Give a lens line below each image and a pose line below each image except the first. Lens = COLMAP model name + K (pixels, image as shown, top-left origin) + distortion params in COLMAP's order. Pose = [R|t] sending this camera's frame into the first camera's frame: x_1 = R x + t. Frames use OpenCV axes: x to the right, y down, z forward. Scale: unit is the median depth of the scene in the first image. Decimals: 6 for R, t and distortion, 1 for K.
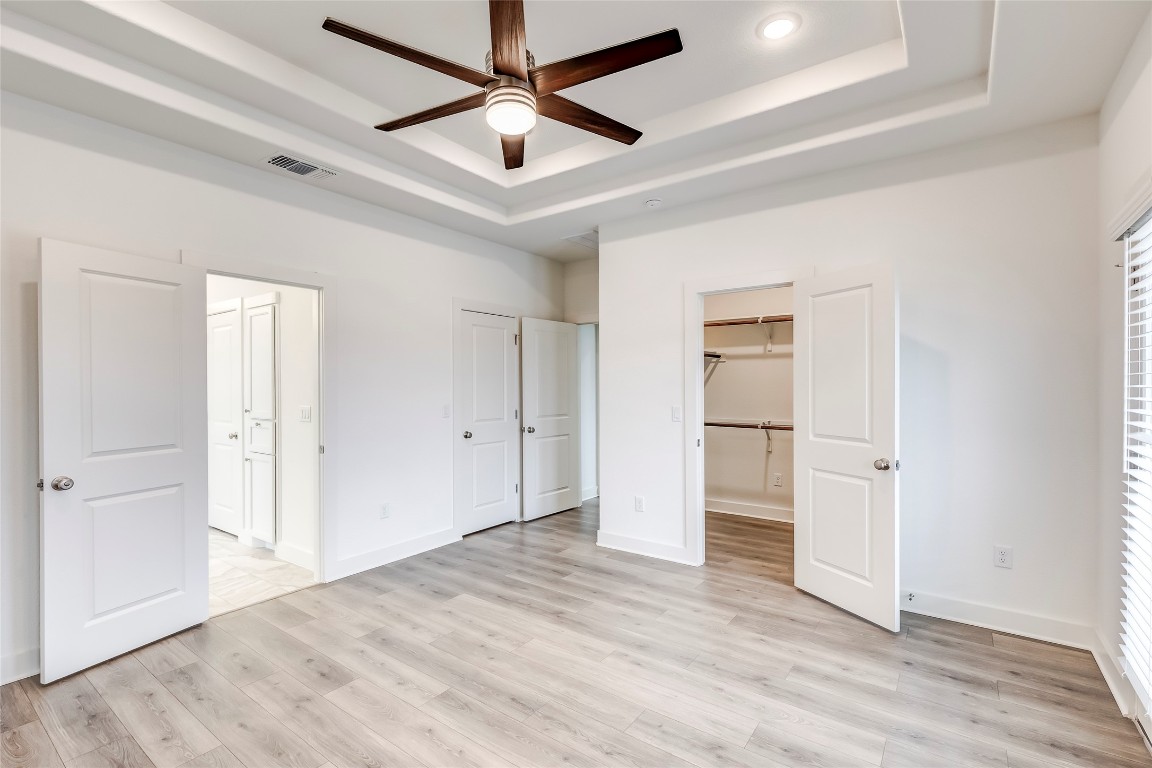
lens RADIAL K [[522.3, 0, 570.5], [0, 522.3, 385.4], [0, 0, 1]] dist [0.009972, -0.001592]
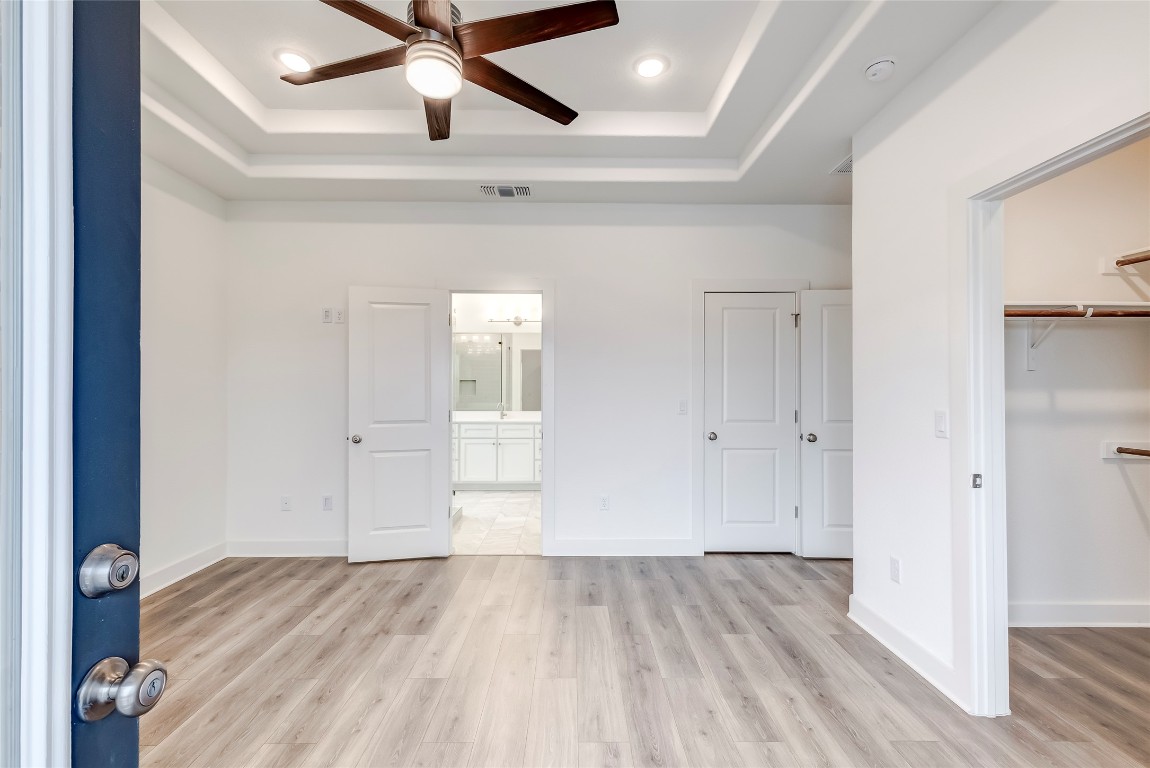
lens RADIAL K [[521.4, 0, 574.9], [0, 521.4, 384.9], [0, 0, 1]] dist [0.009972, -0.001592]
pose [[0.603163, 0.000393, -0.797618, 0.486427], [-0.003710, 0.999990, -0.002313, 0.017155], [0.797610, 0.004354, 0.603158, 0.410378]]
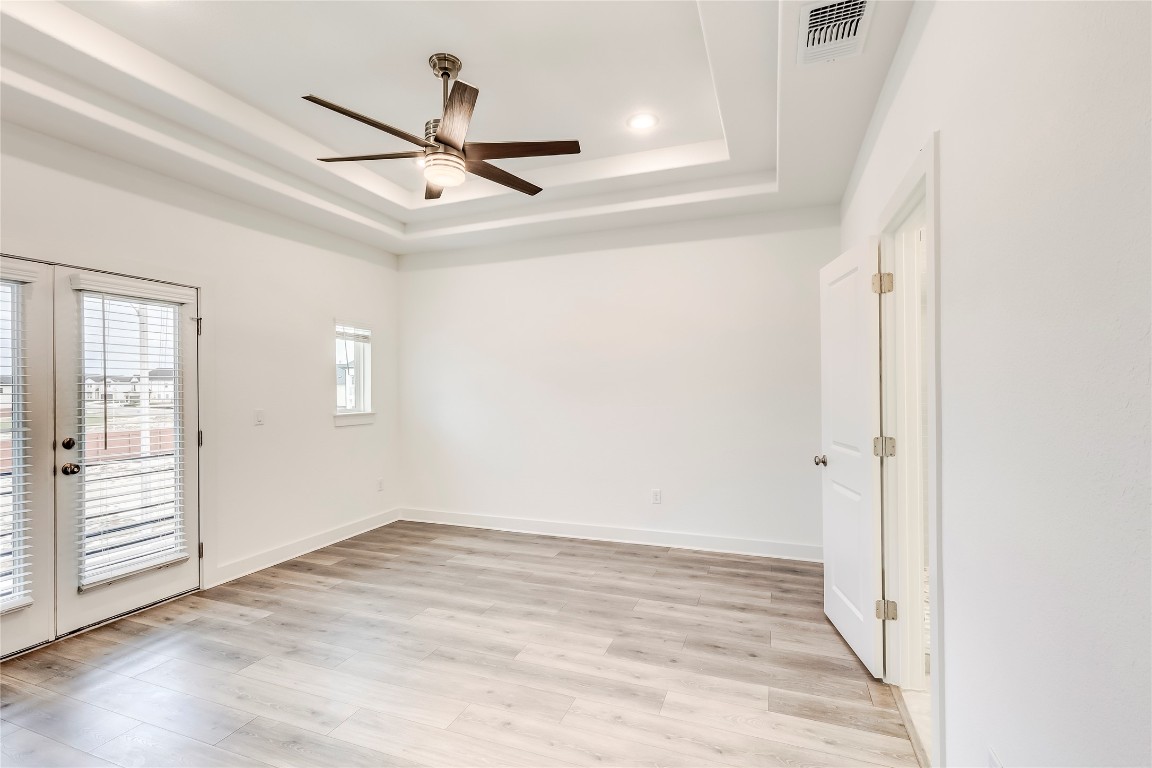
lens RADIAL K [[522.3, 0, 576.1], [0, 522.3, 388.0], [0, 0, 1]] dist [0.009972, -0.001592]
pose [[-0.960576, 0.011935, -0.277763, -0.037975], [0.012044, 0.999927, 0.001315, 0.002714], [0.277758, -0.002082, -0.960649, 1.453637]]
